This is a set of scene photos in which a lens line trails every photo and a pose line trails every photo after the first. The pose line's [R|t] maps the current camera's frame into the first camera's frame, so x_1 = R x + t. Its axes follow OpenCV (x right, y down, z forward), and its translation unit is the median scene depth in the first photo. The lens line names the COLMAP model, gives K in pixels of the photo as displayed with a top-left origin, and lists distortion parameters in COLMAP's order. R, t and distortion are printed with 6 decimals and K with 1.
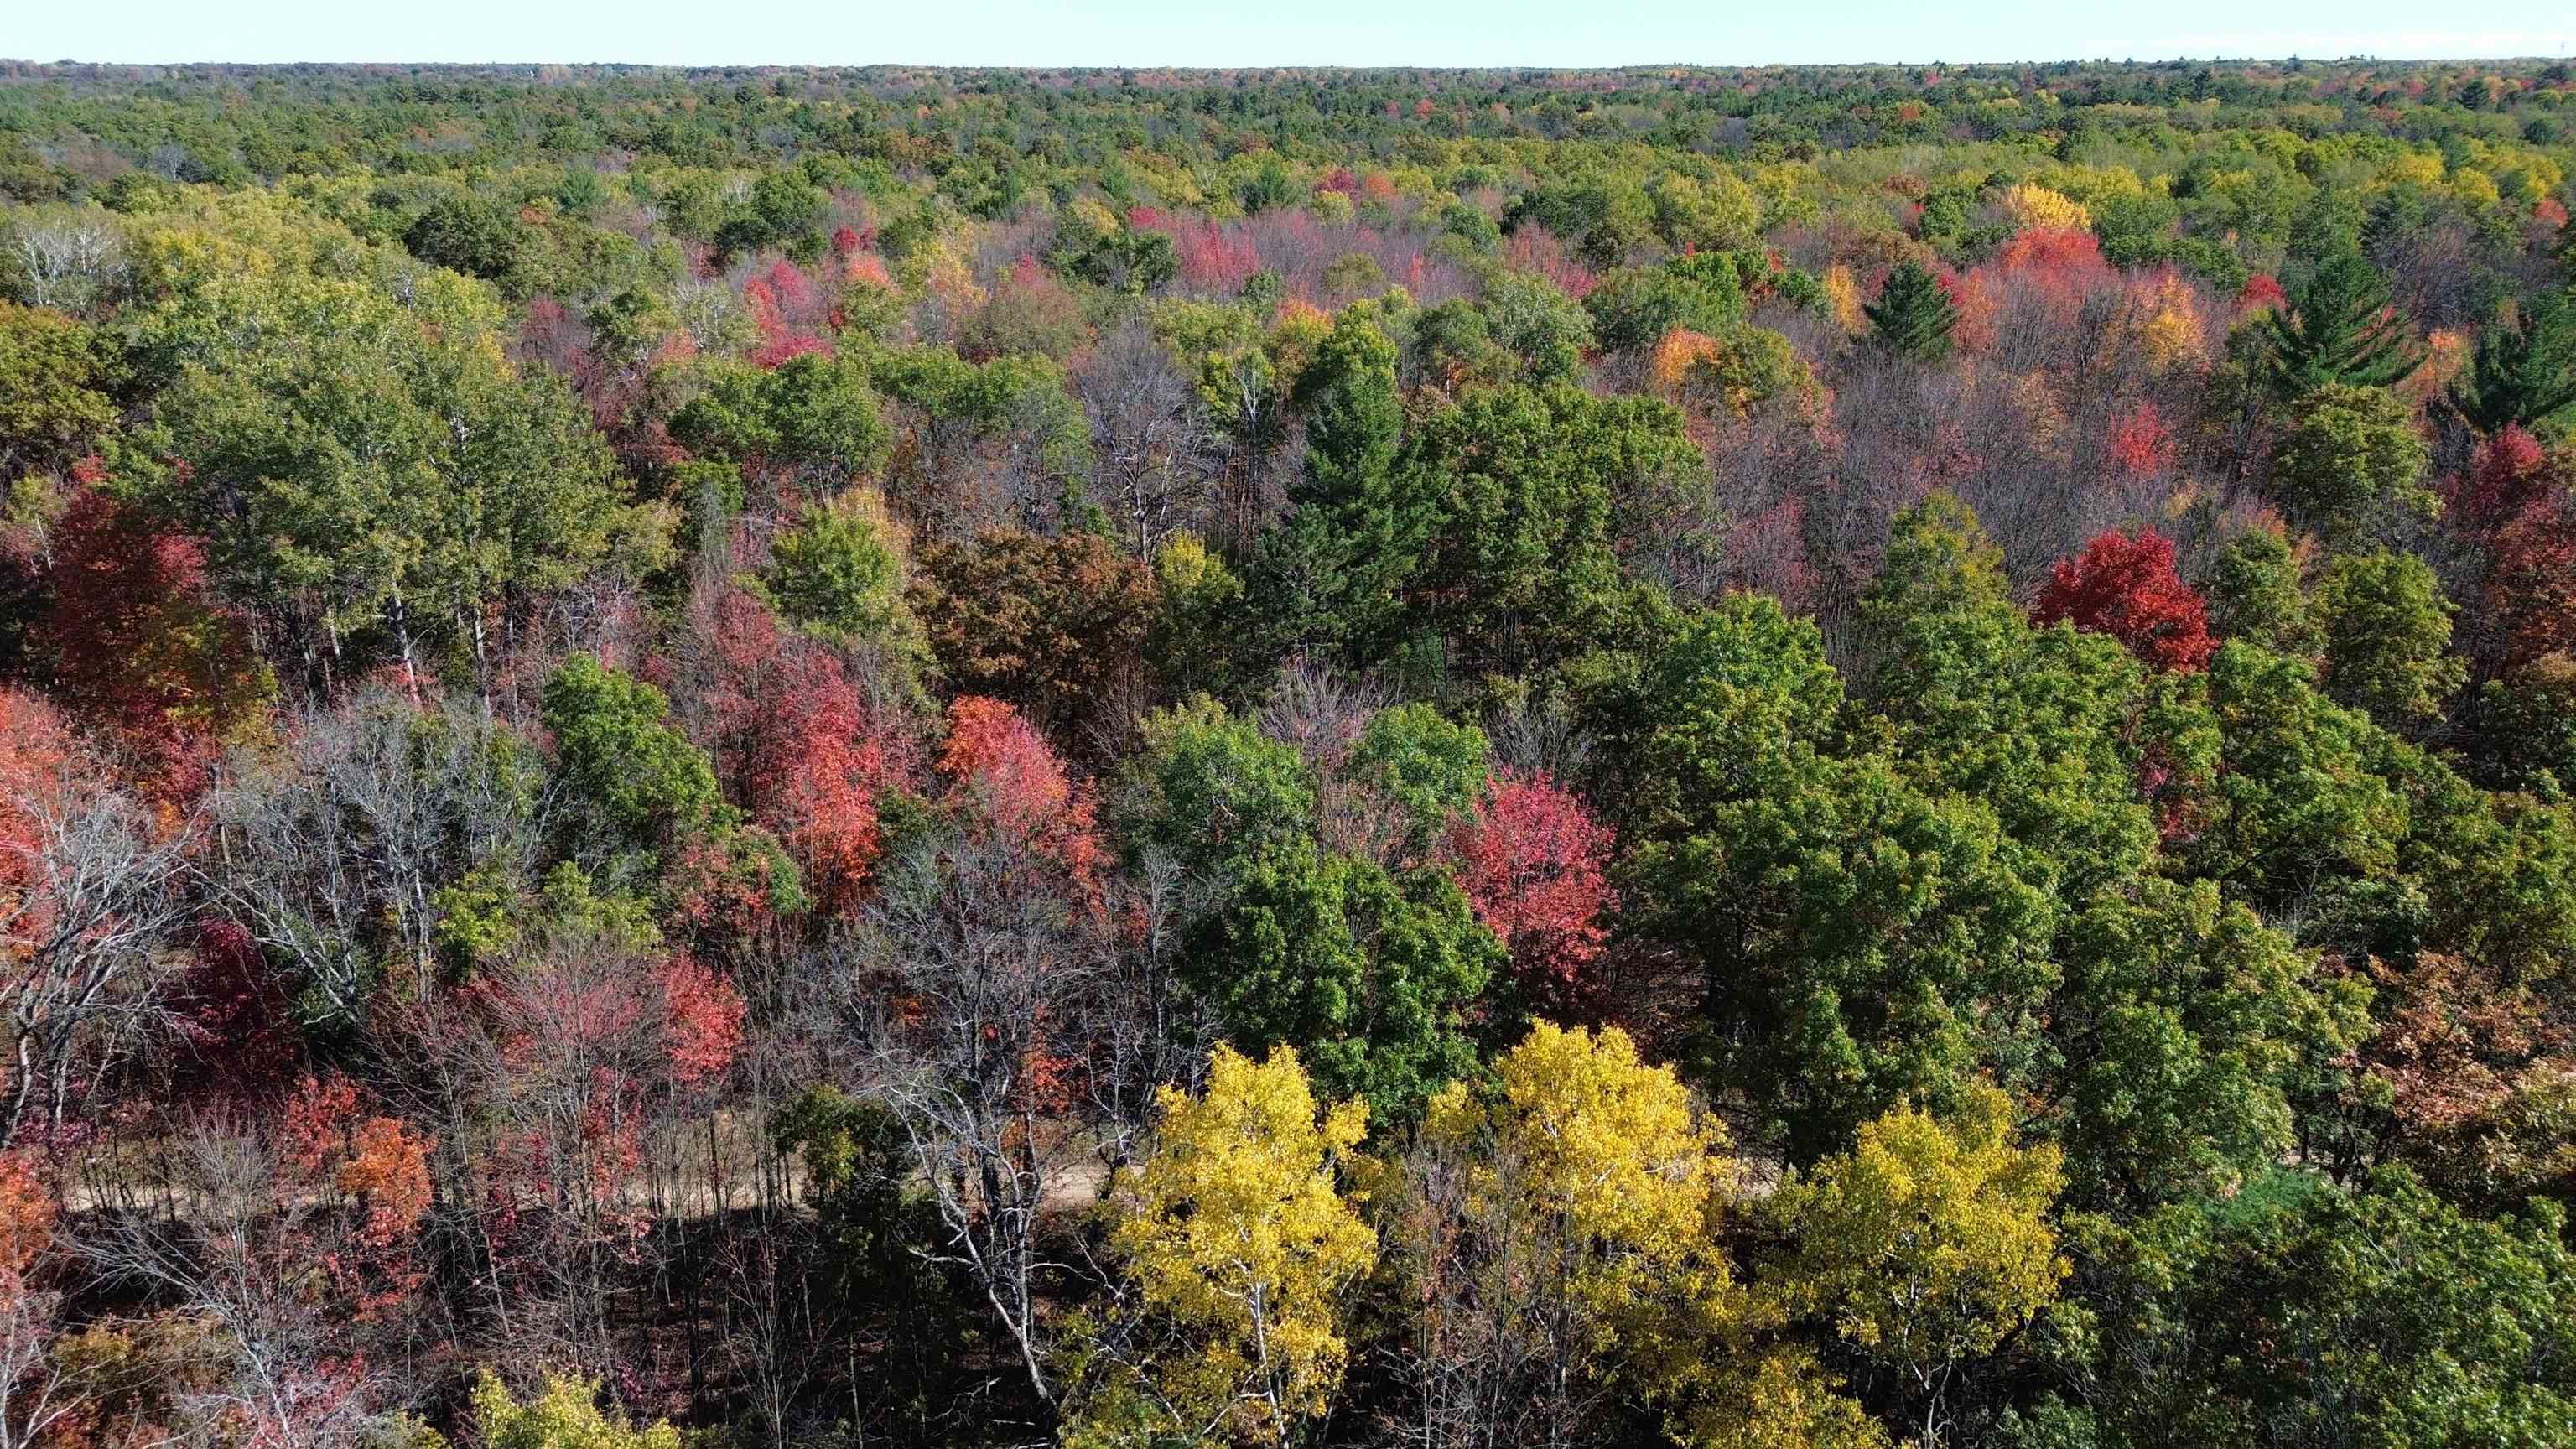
lens RADIAL K [[1831.6, 0, 1288.0], [0, 1831.6, 724.5], [0, 0, 1]] dist [0.078382, -0.079593]
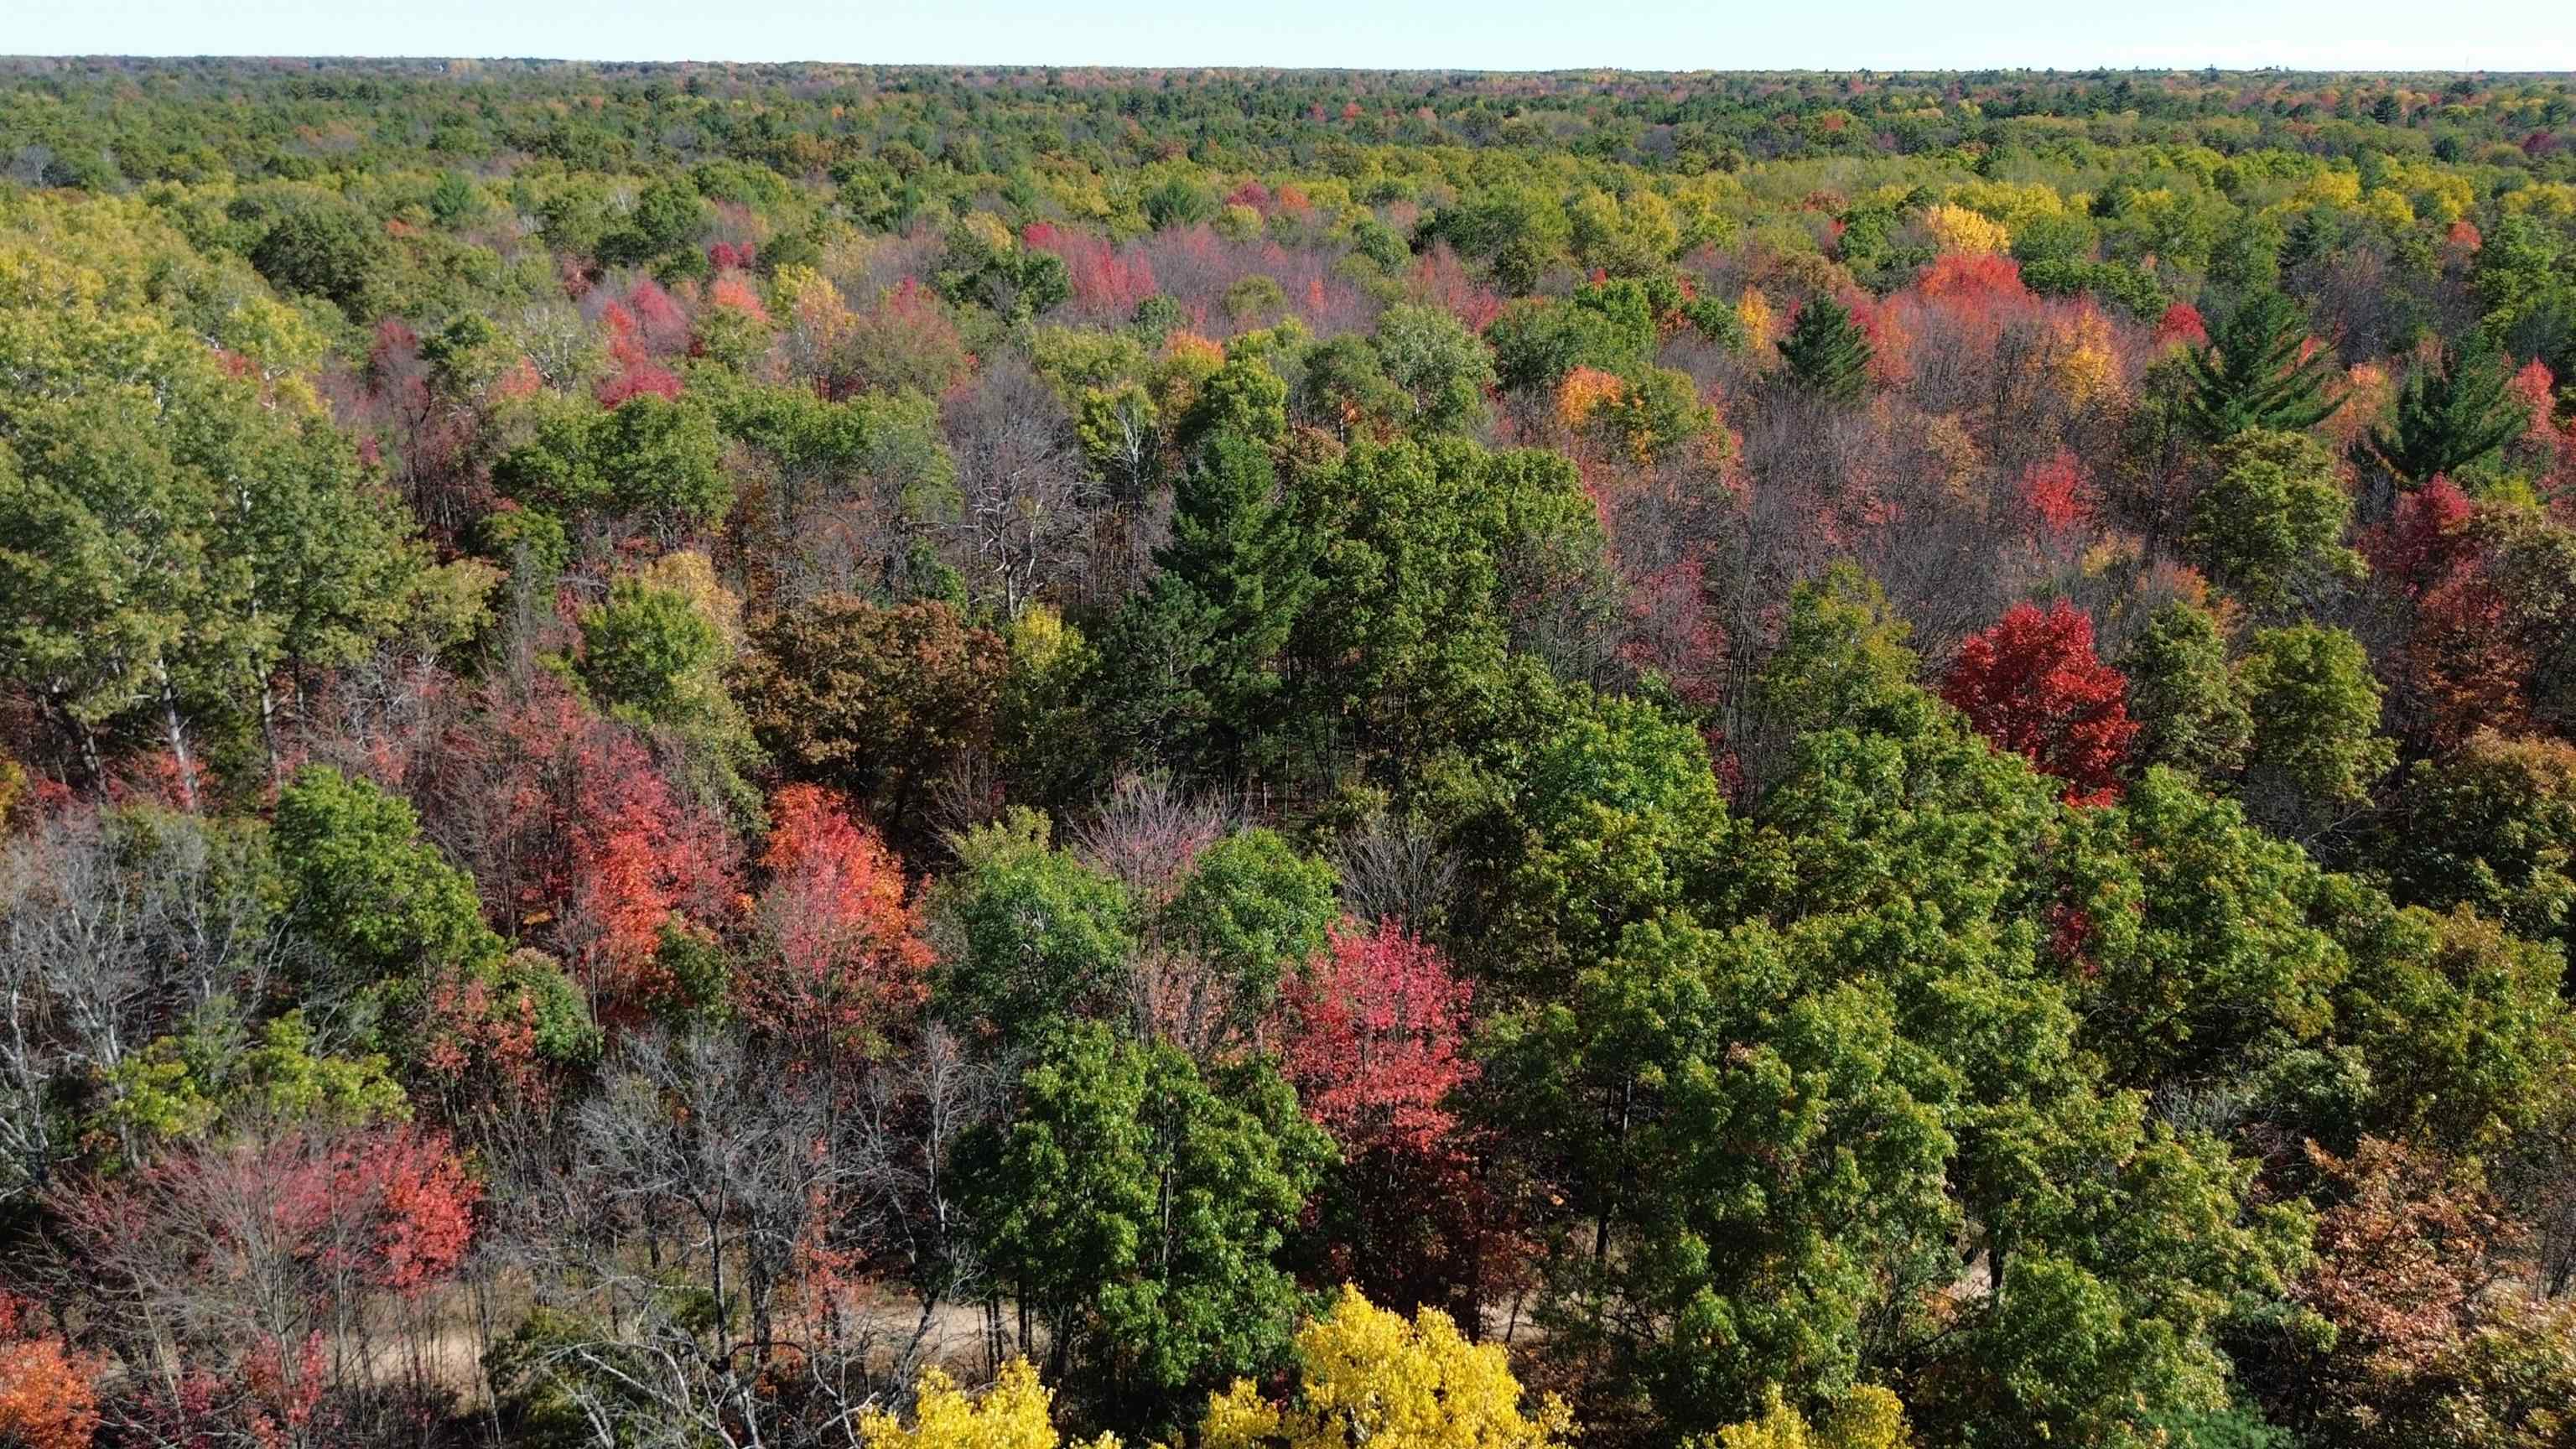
lens RADIAL K [[1843.1, 0, 1289.5], [0, 1843.1, 740.5], [0, 0, 1]] dist [0.065672, -0.068972]
pose [[0.999324, -0.004894, 0.036425, 0.019572], [0.004669, 0.999970, 0.006257, -0.022378], [-0.036454, -0.006082, 0.999317, 0.039132]]
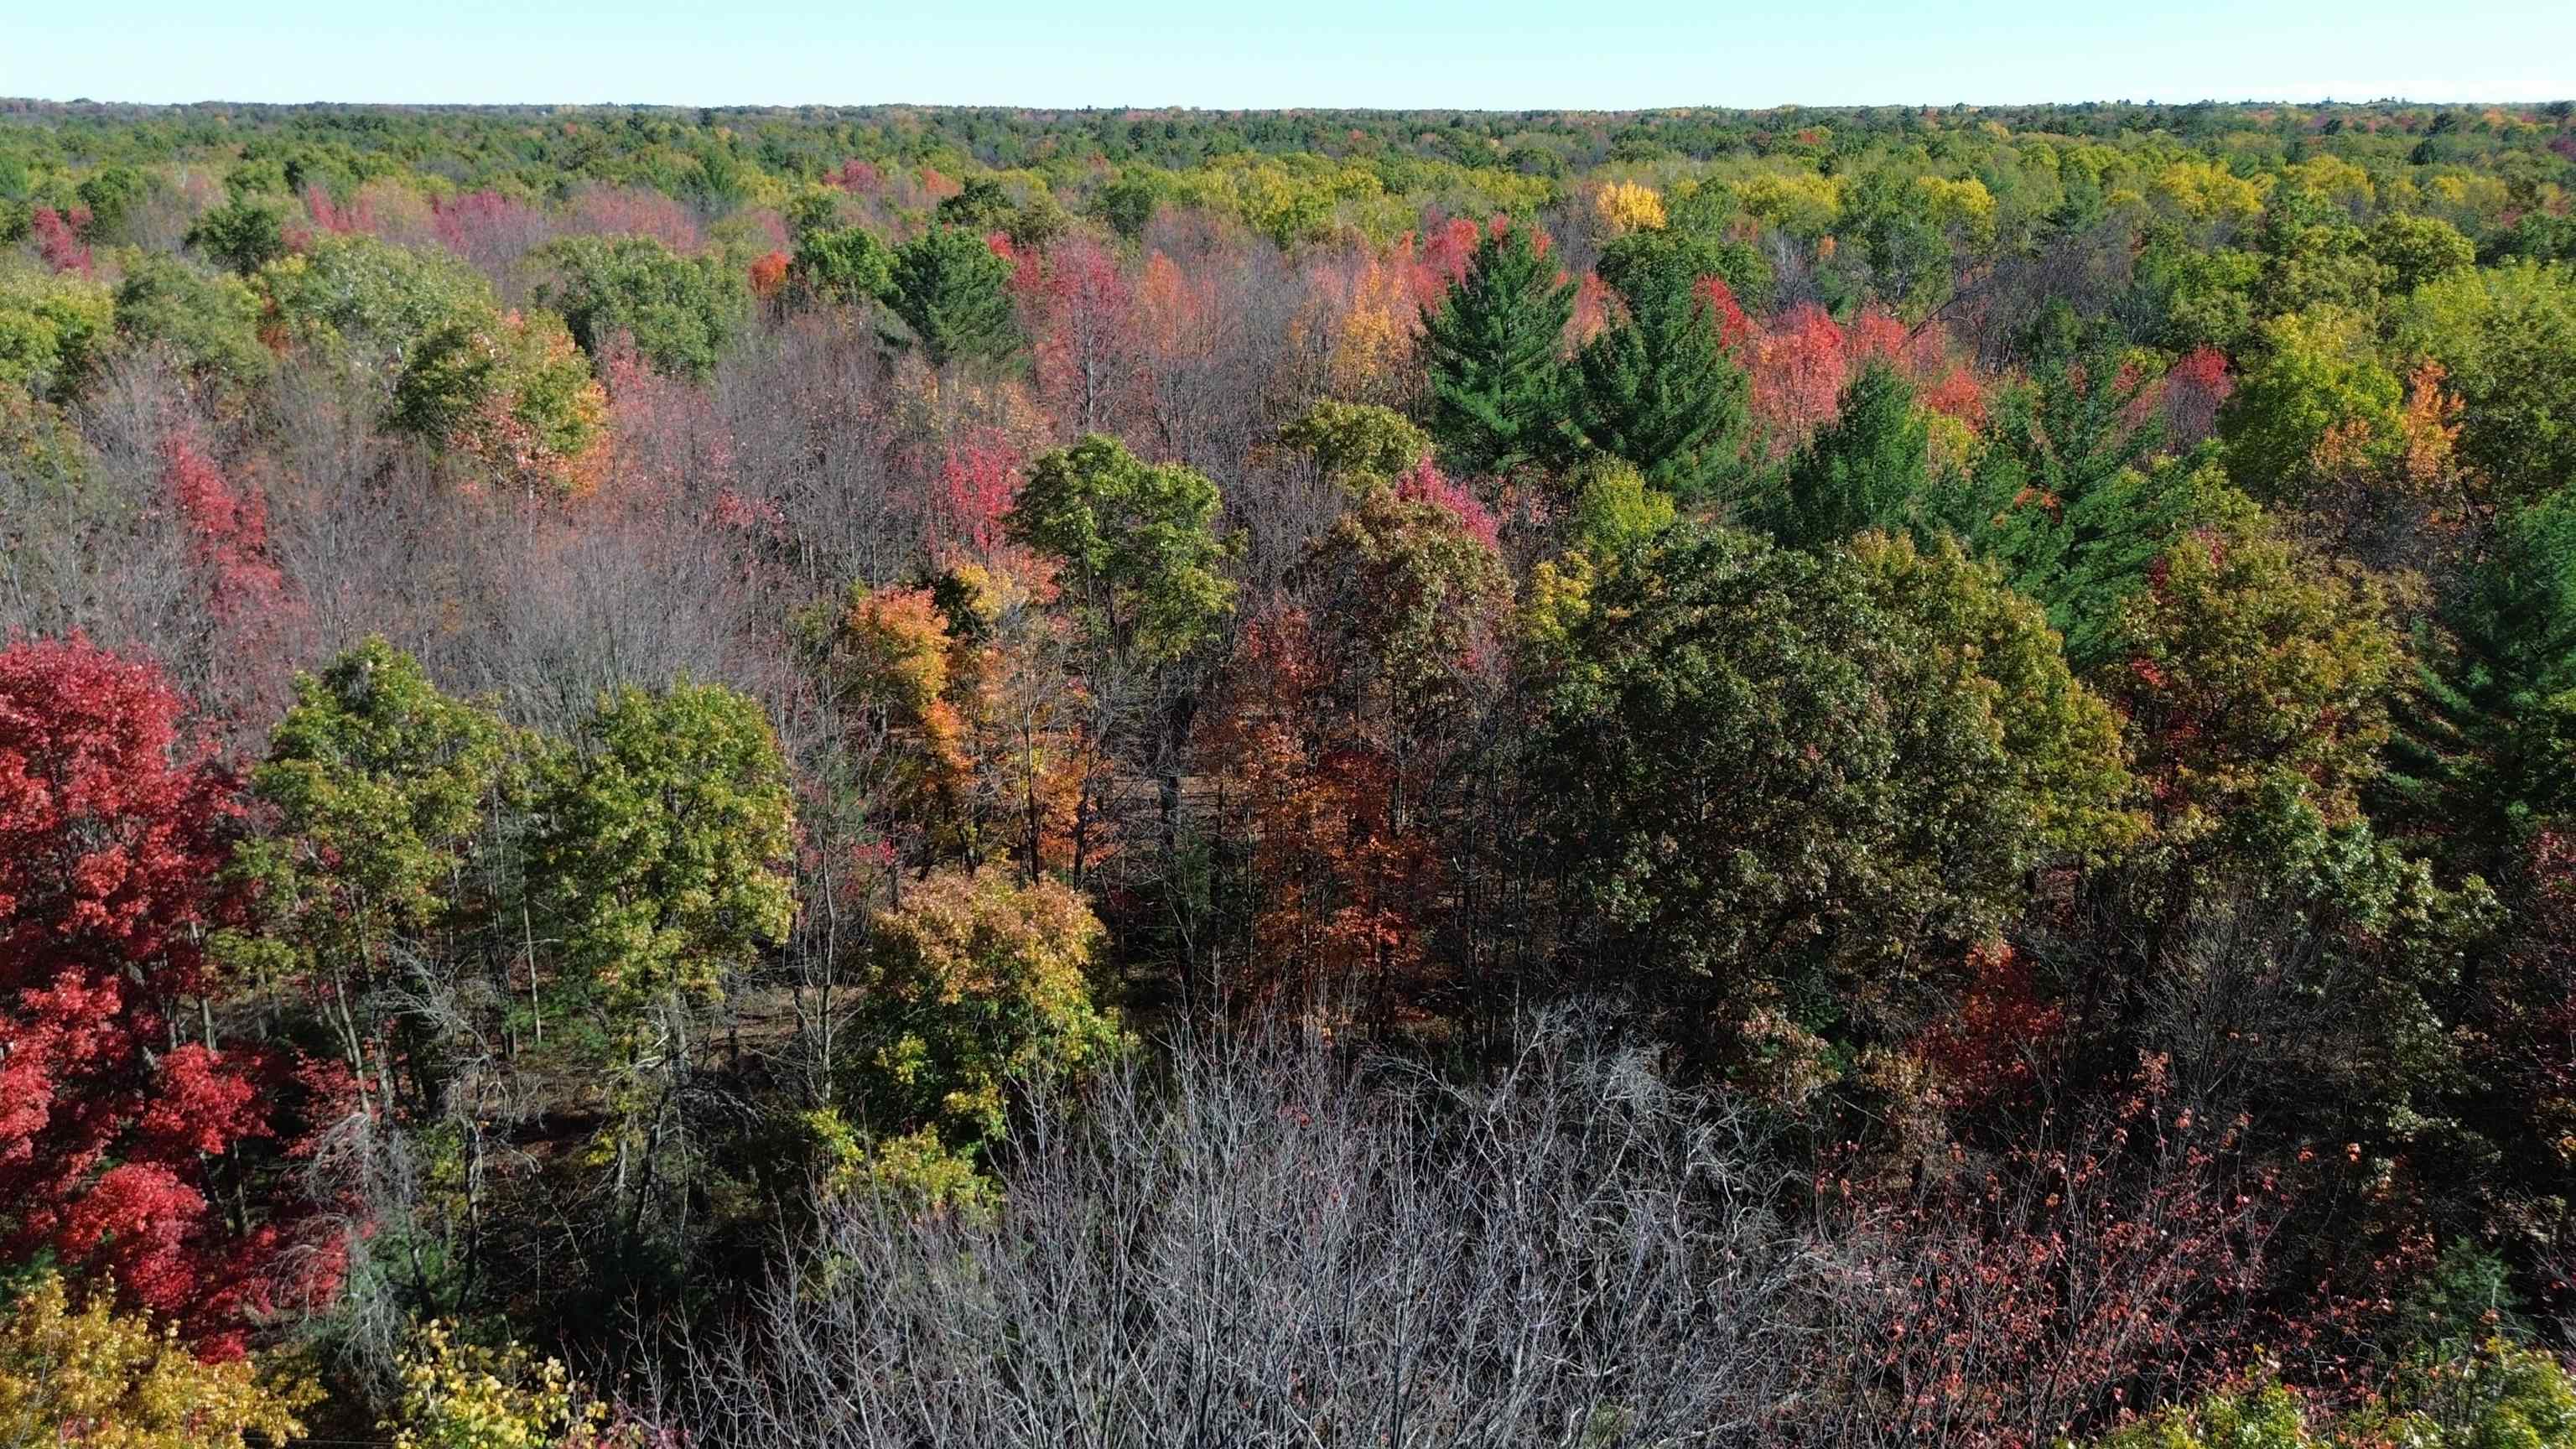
lens RADIAL K [[1843.1, 0, 1289.5], [0, 1843.1, 740.5], [0, 0, 1]] dist [0.065672, -0.068972]
pose [[0.999678, 0.010540, -0.023104, 0.412152], [-0.010886, 0.999830, -0.014904, -0.036686], [0.022943, 0.015151, 0.999622, 0.244704]]
